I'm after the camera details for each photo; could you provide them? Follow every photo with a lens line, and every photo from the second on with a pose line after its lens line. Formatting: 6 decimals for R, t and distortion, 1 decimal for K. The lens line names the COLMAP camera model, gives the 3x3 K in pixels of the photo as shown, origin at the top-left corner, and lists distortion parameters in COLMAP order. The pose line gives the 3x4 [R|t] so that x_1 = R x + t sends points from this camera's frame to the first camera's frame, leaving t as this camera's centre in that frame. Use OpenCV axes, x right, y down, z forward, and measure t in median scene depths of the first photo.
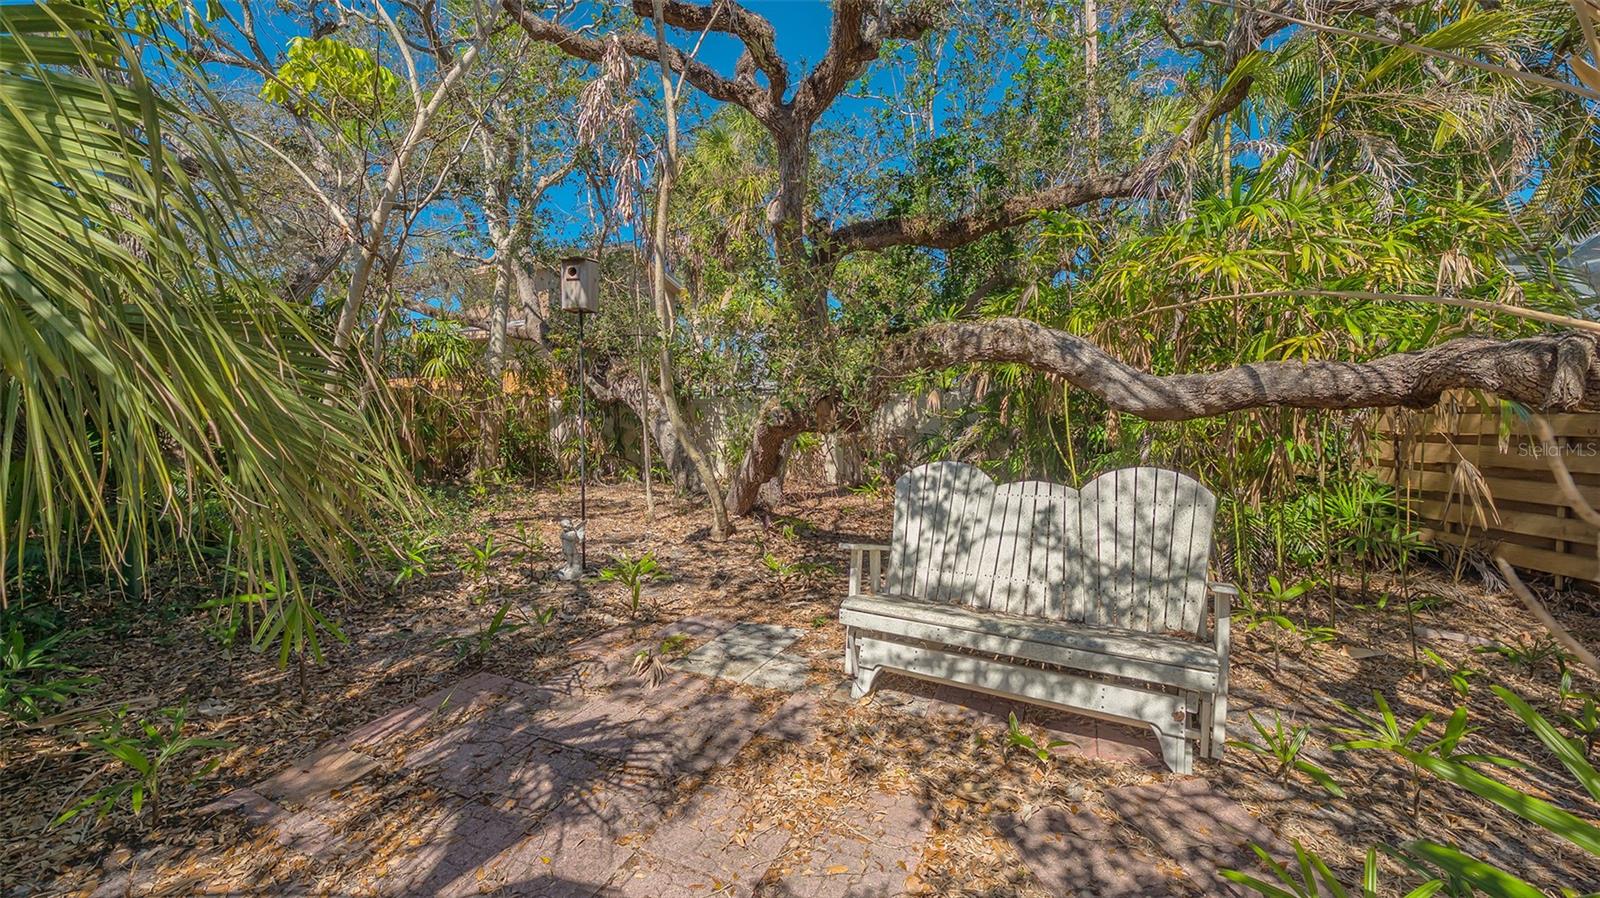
lens RADIAL K [[642.6, 0, 802.5], [0, 642.6, 445.0], [0, 0, 1]] dist [0.002066, 0.000159]
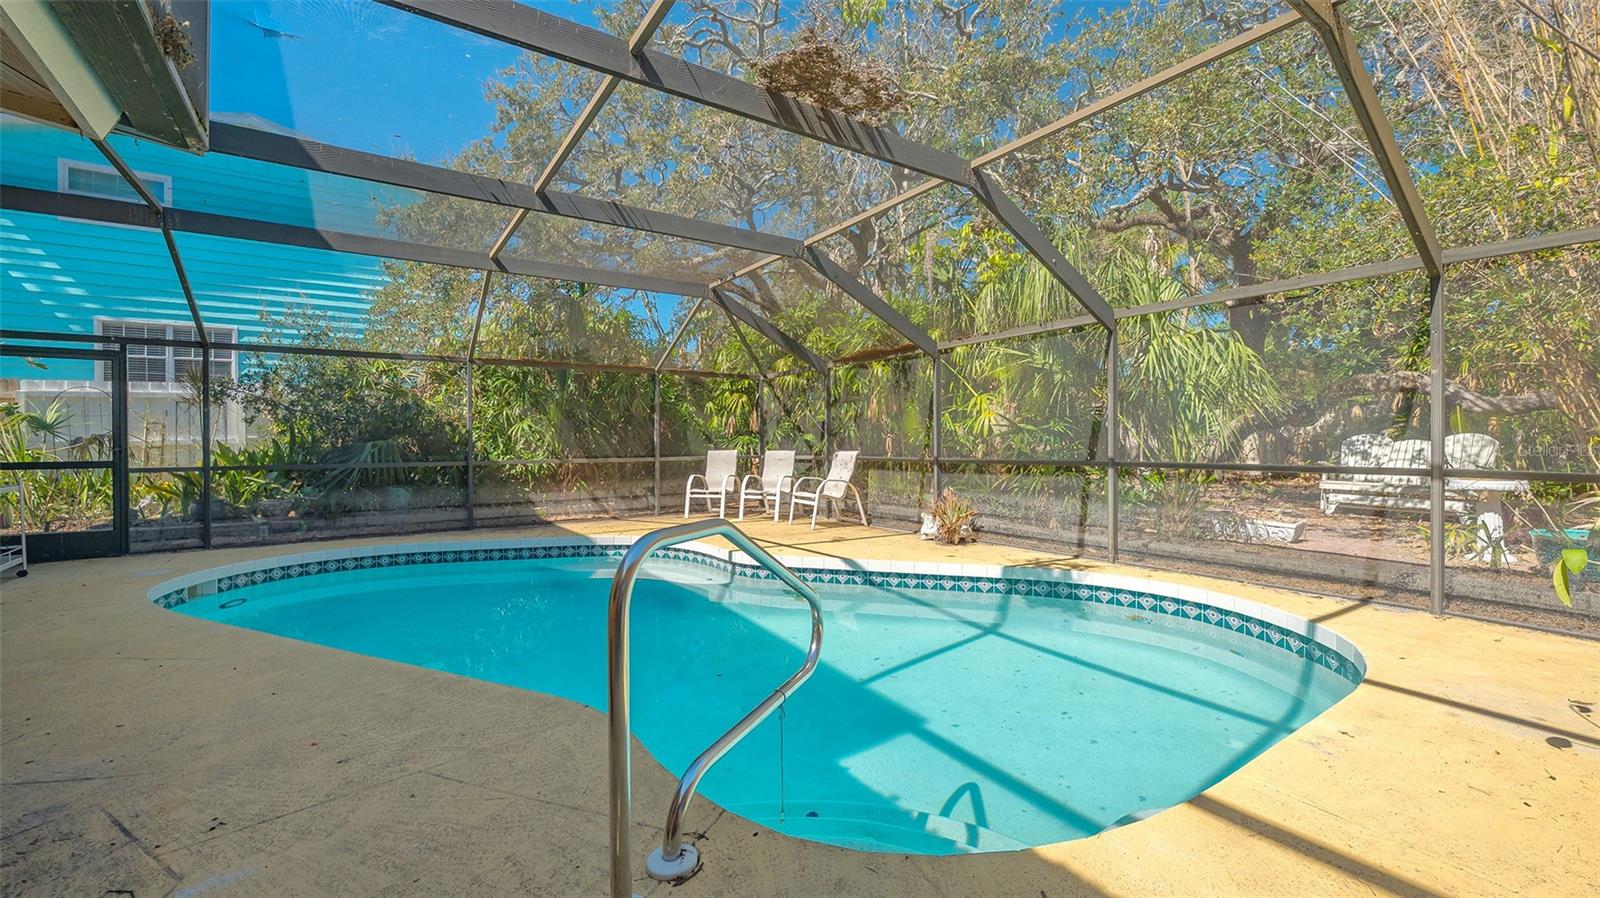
lens RADIAL K [[642.6, 0, 795.6], [0, 642.6, 444.6], [0, 0, 1]] dist [0.002066, 0.000159]
pose [[0.876751, 0.007433, -0.480888, -0.575768], [-0.021466, 0.999489, -0.023688, 0.190979], [0.480466, 0.031092, 0.876462, -2.470068]]
